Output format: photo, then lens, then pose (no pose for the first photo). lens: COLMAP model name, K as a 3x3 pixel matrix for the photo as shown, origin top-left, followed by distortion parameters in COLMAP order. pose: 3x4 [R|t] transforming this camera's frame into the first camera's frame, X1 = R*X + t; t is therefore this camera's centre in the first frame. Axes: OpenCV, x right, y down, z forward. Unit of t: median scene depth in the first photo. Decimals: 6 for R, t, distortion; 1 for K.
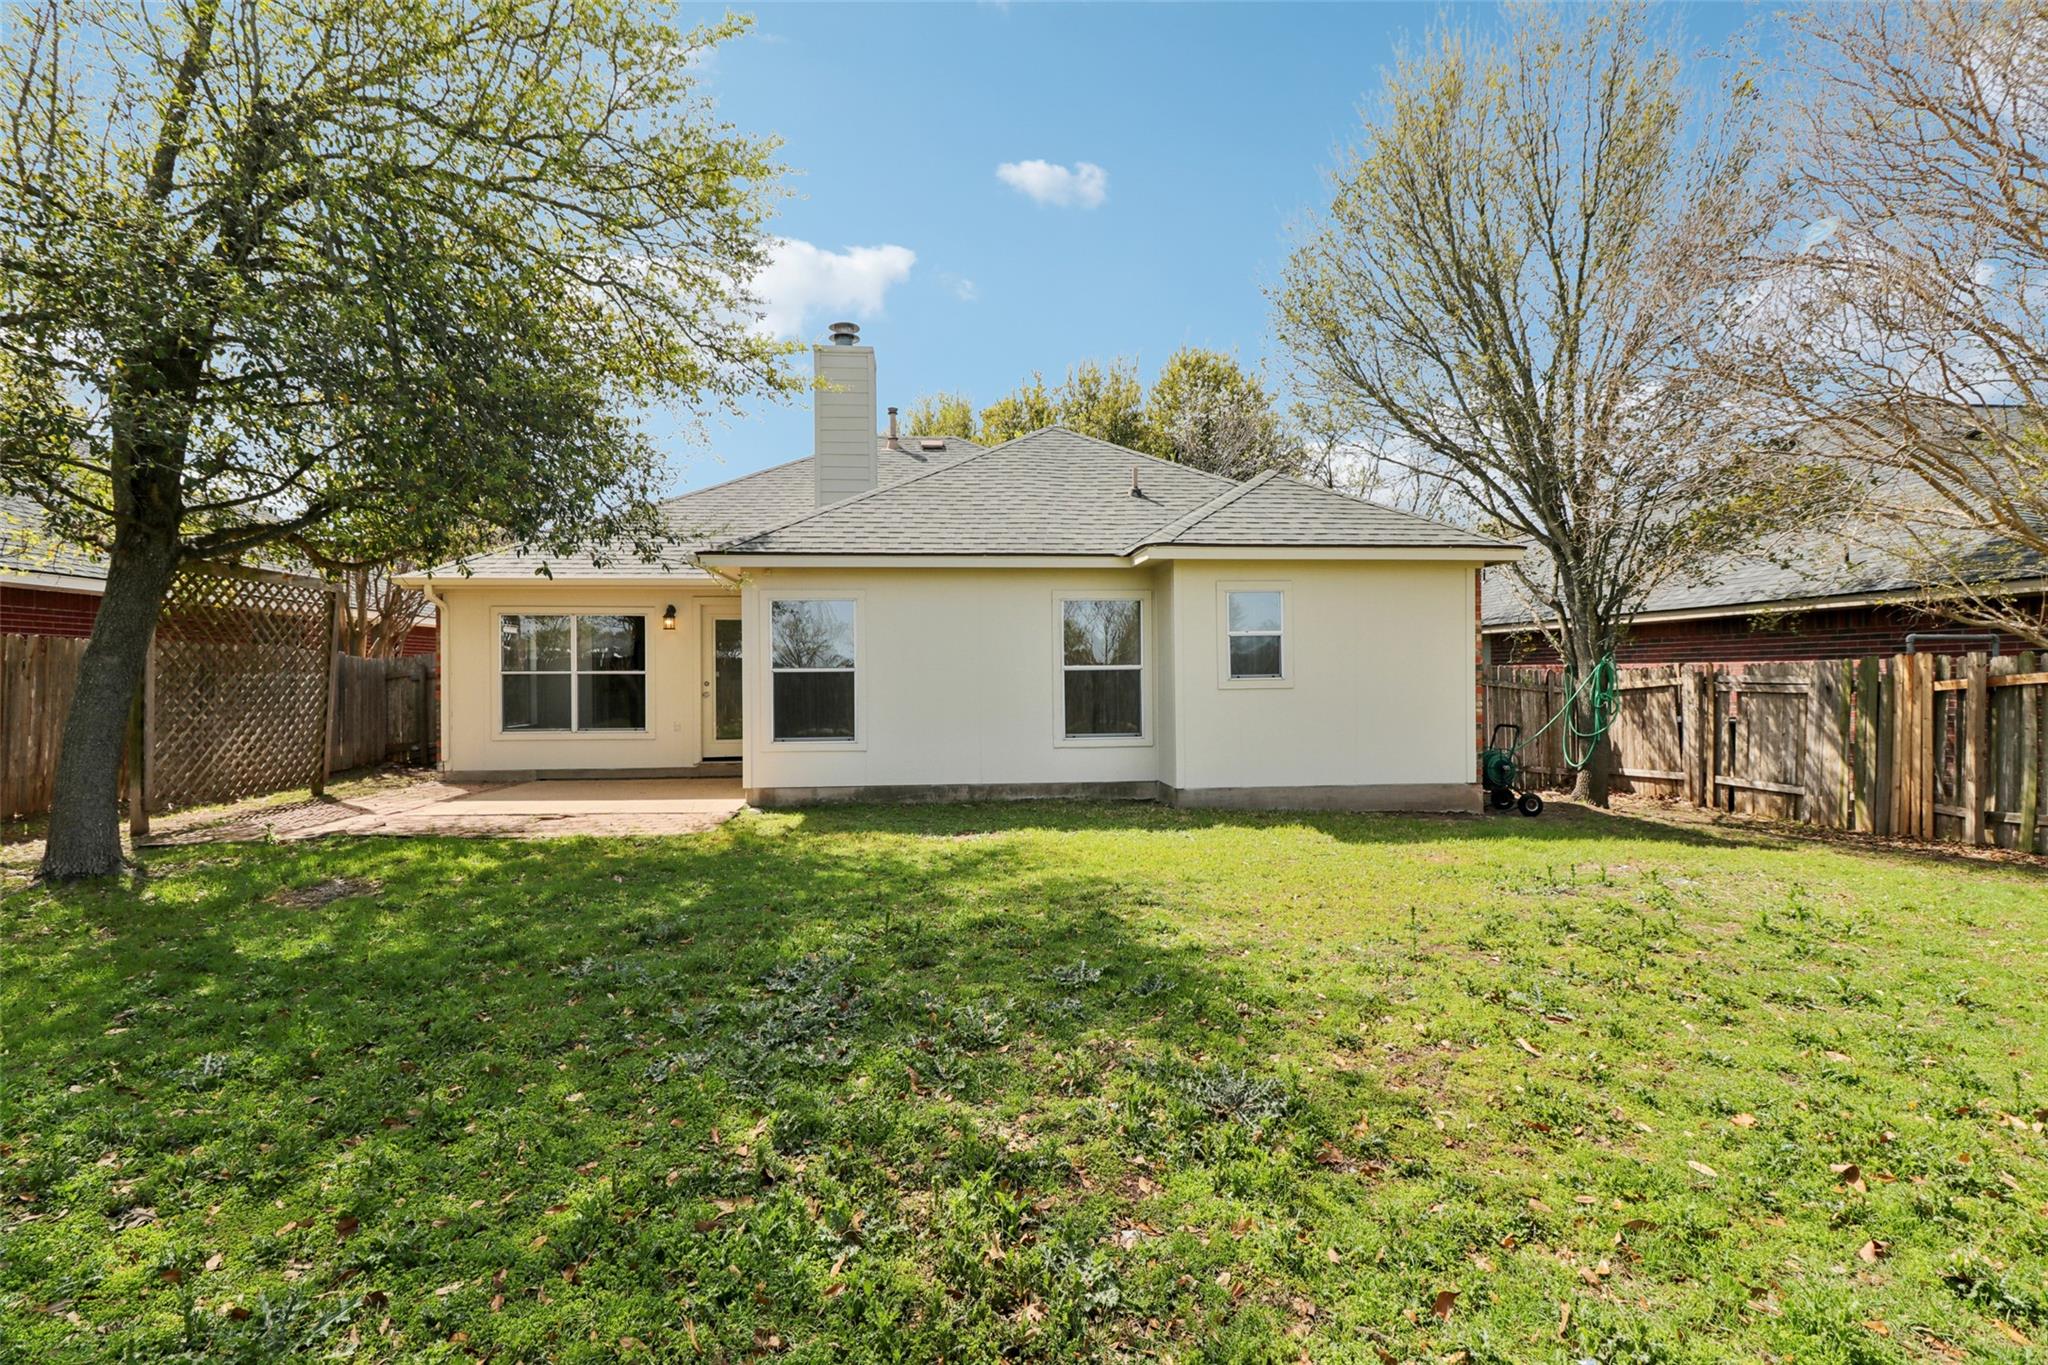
lens RADIAL K [[948.5, 0, 1027.9], [0, 948.5, 684.3], [0, 0, 1]] dist [0.006192, -0.002322]
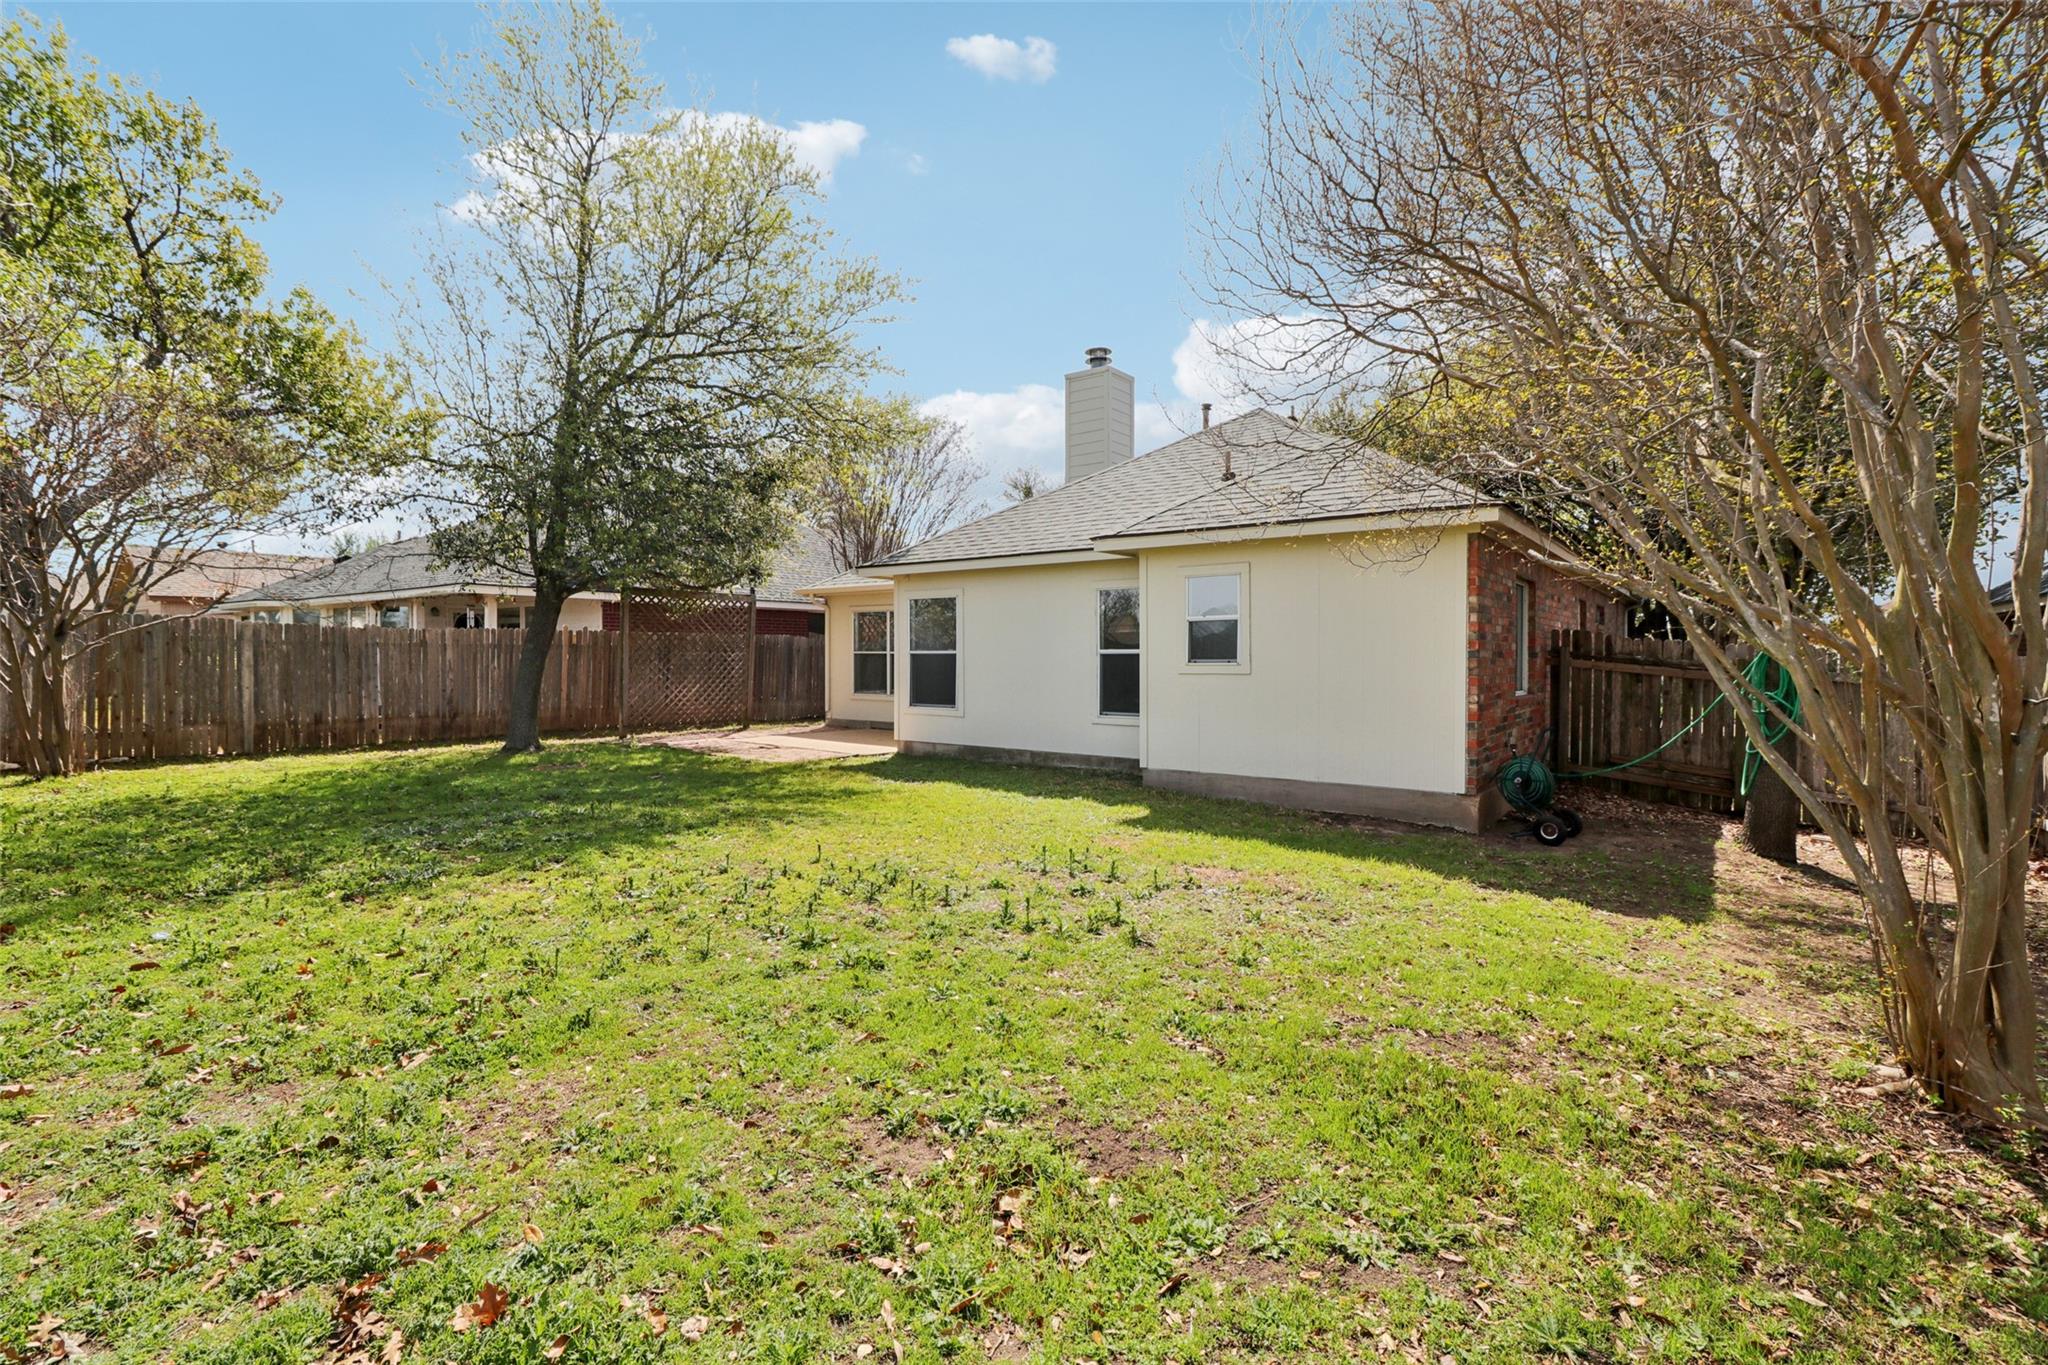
lens RADIAL K [[948.5, 0, 1027.1], [0, 948.5, 676.4], [0, 0, 1]] dist [0.006192, -0.002322]
pose [[0.749124, 0.021499, -0.662081, 0.715260], [-0.010419, 0.999732, 0.020674, -0.010561], [0.662348, -0.008589, 0.749147, 0.118486]]
